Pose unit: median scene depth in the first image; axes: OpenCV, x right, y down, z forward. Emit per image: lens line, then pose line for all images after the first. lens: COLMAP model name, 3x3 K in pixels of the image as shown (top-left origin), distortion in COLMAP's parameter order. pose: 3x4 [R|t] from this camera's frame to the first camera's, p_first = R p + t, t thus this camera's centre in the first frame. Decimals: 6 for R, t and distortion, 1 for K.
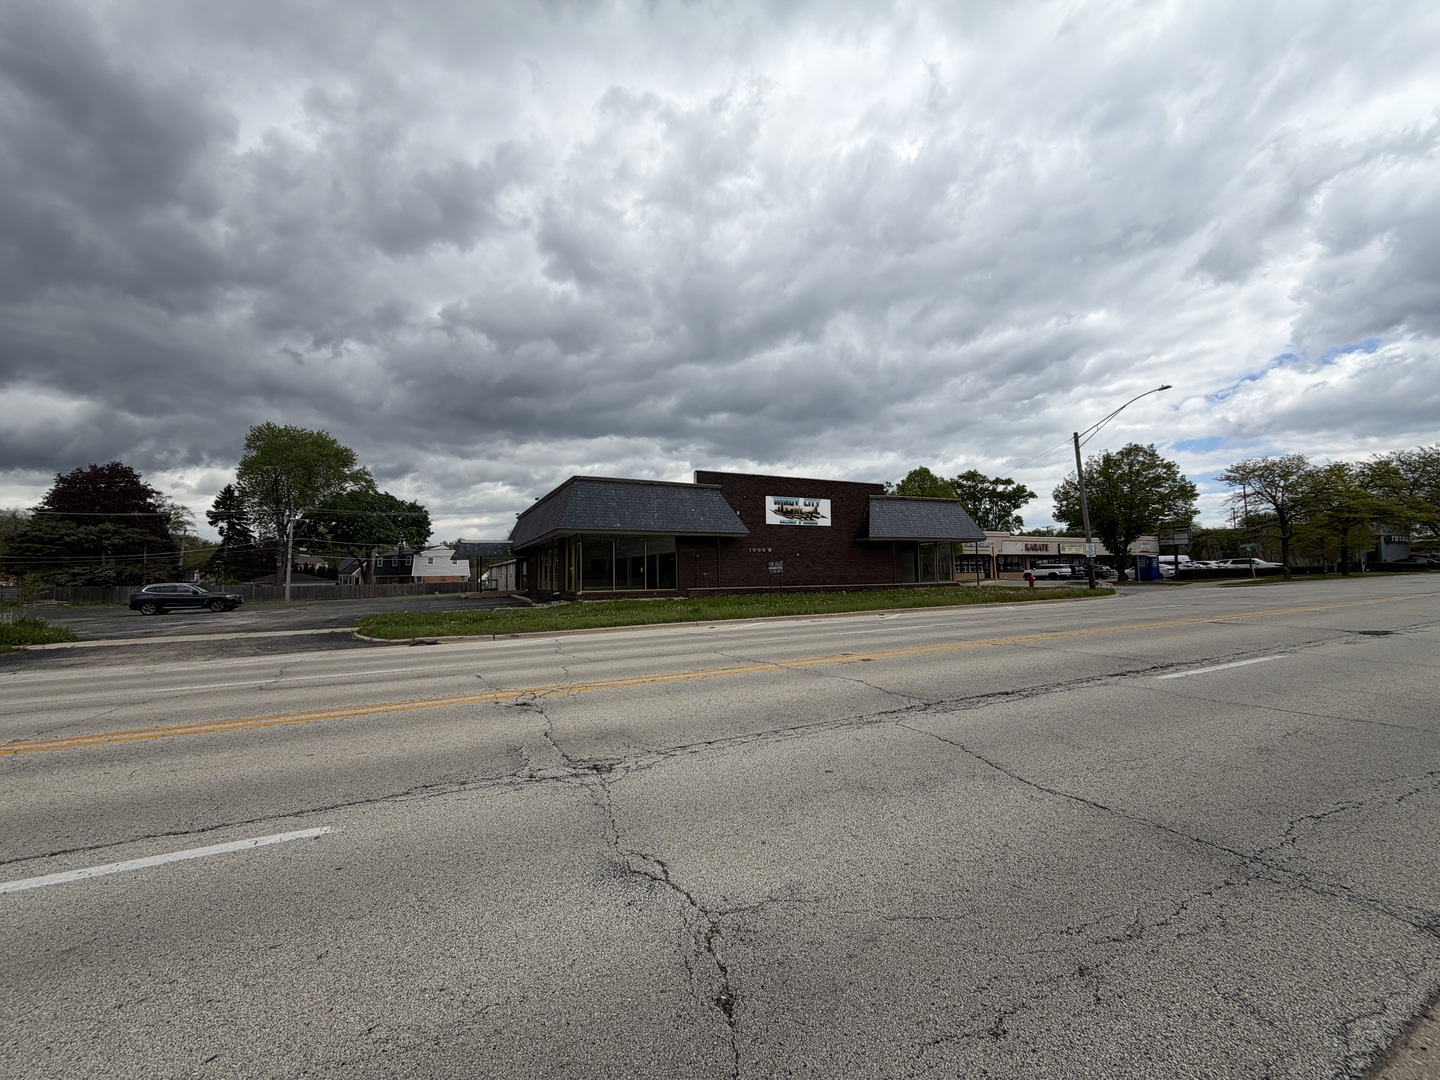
lens RADIAL K [[577.9, 0, 721.0], [0, 577.9, 527.5], [0, 0, 1]] dist [0.000047, -0.000152]
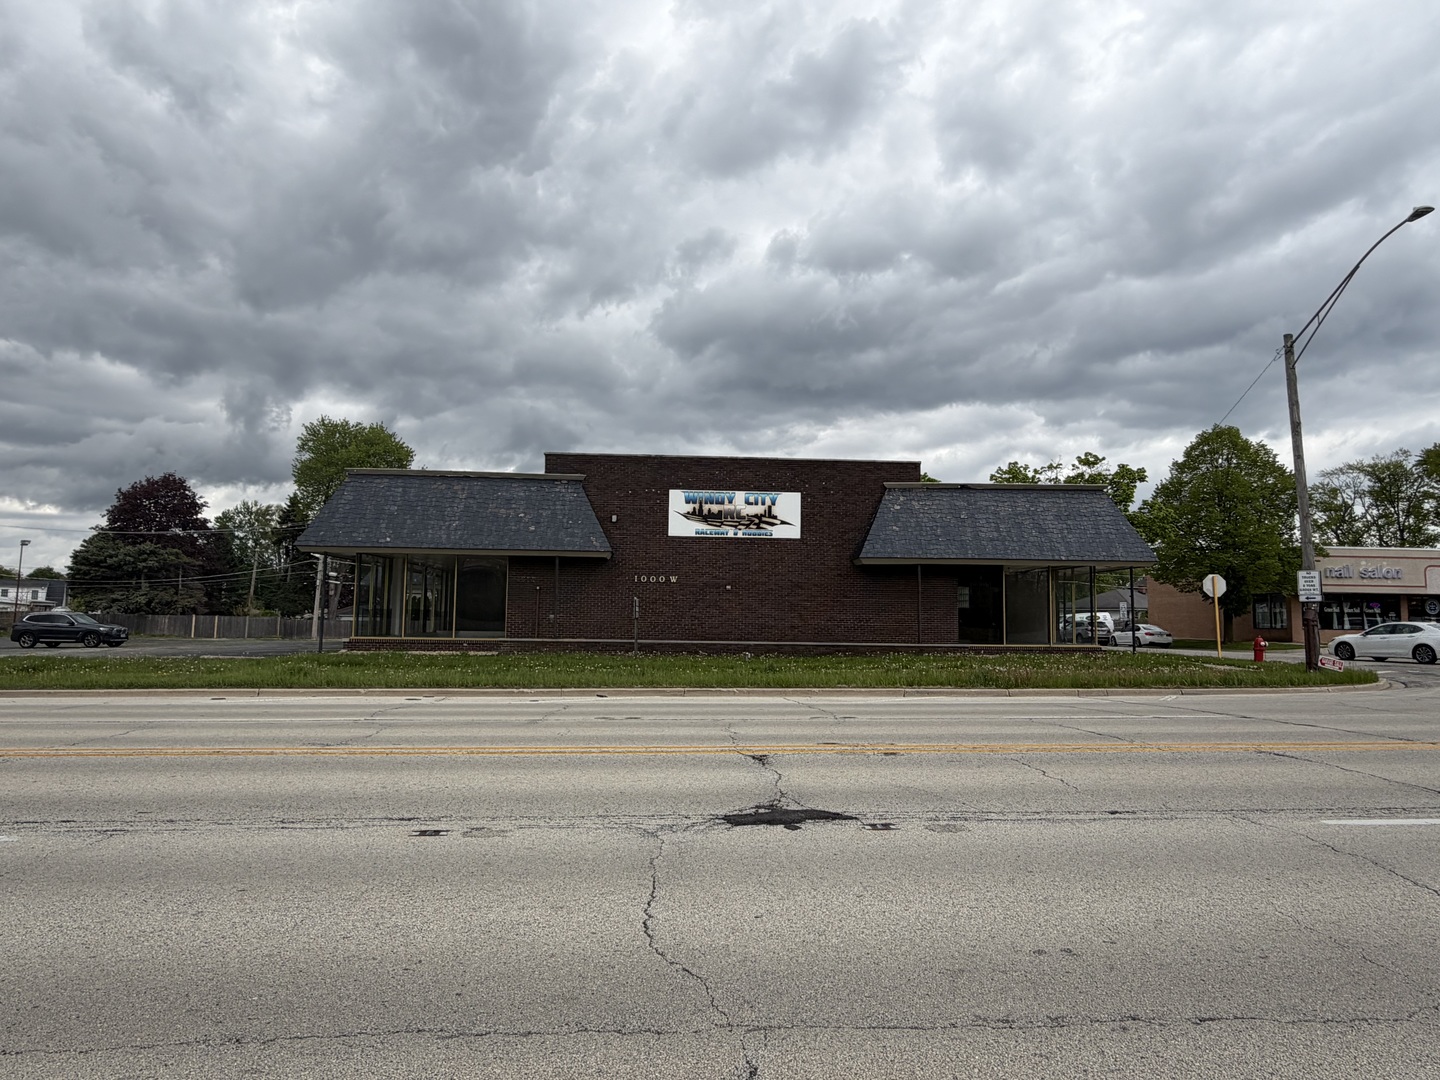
lens RADIAL K [[883.3, 0, 723.4], [0, 883.3, 532.8], [0, 0, 1]] dist [-0.003323, 0.001154]
pose [[0.922200, -0.011234, -0.386550, 0.465607], [0.005824, 0.999868, -0.015164, 0.004489], [0.386669, 0.011733, 0.922144, 0.165081]]
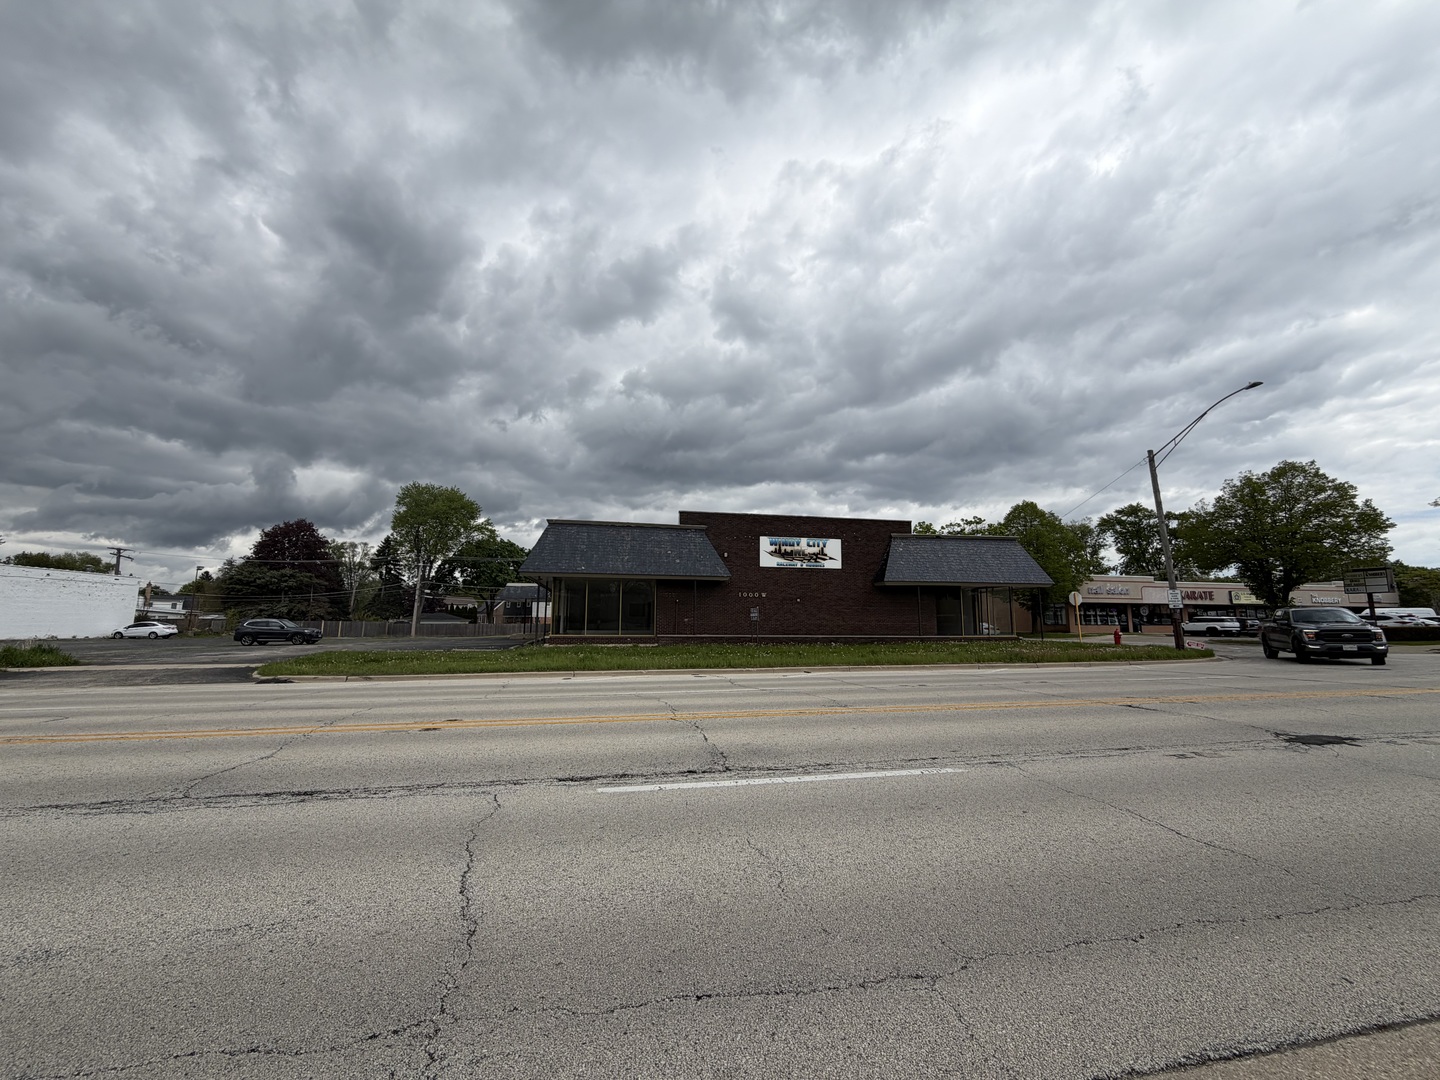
lens RADIAL K [[577.9, 0, 721.0], [0, 577.9, 527.5], [0, 0, 1]] dist [0.000047, -0.000152]
pose [[0.964880, -0.021775, -0.261786, 0.249779], [0.001528, 0.997007, -0.077300, 0.002620], [0.262685, 0.074185, 0.962025, 0.085437]]
